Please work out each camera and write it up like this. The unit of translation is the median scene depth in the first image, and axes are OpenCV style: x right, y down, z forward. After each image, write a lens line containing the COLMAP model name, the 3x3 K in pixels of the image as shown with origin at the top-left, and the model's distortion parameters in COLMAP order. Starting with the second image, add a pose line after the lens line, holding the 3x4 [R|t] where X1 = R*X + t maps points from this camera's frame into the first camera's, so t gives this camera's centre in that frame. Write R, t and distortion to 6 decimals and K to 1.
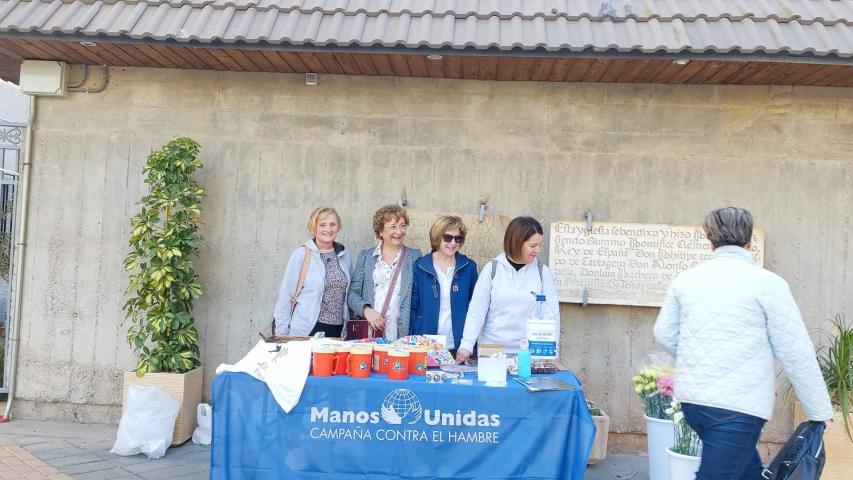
lens RADIAL K [[787.1, 0, 426.0], [0, 787.1, 243.4], [0, 0, 1]] dist [0.118558, -0.191084]
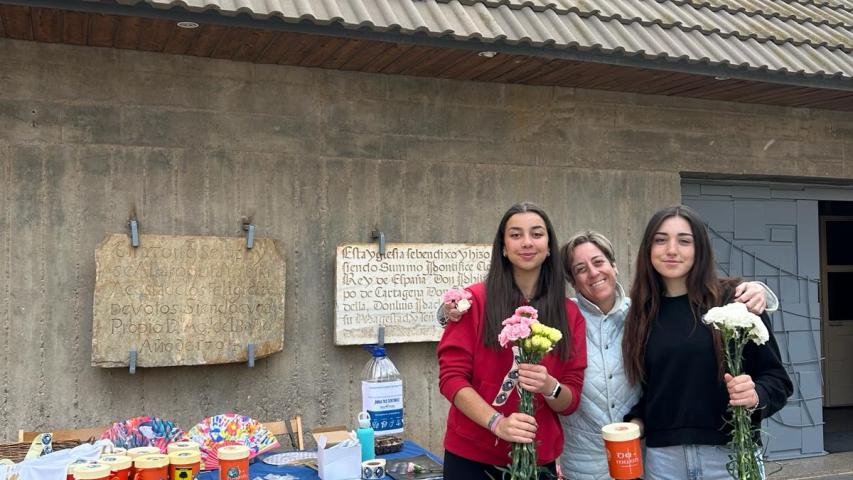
lens RADIAL K [[846.7, 0, 426.6], [0, 846.7, 245.0], [0, 0, 1]] dist [0.141271, -0.349940]
pose [[0.904554, -0.035457, 0.424881, -0.120761], [0.036316, 0.999322, 0.006079, -0.028808], [-0.424809, 0.009932, 0.905229, 0.184301]]
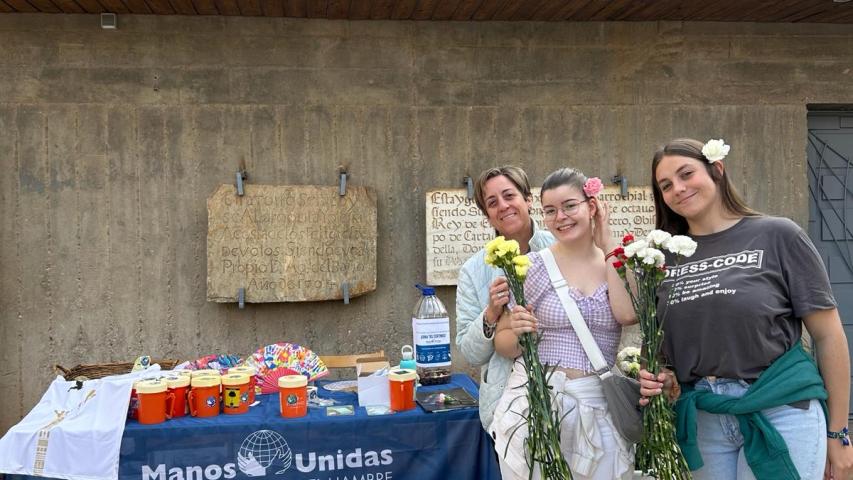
lens RADIAL K [[846.7, 0, 426.6], [0, 846.7, 245.0], [0, 0, 1]] dist [0.141271, -0.349940]
pose [[0.980107, -0.066156, 0.187120, -0.012391], [0.055816, 0.996636, 0.060002, -0.023701], [-0.190460, -0.048364, 0.980503, 0.114806]]
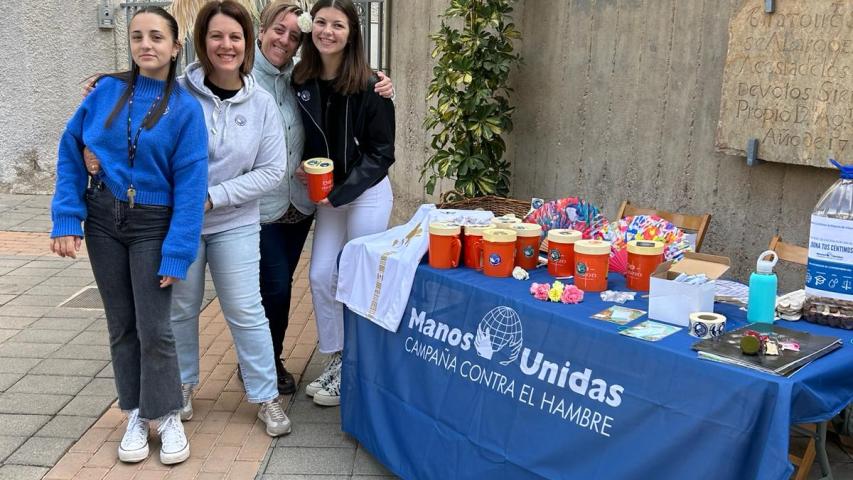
lens RADIAL K [[846.7, 0, 426.6], [0, 846.7, 245.0], [0, 0, 1]] dist [0.141271, -0.349940]
pose [[0.679903, 0.133954, -0.720964, 0.272104], [0.021027, 0.979208, 0.201765, 0.001950], [0.733001, -0.152340, 0.662950, 0.359388]]
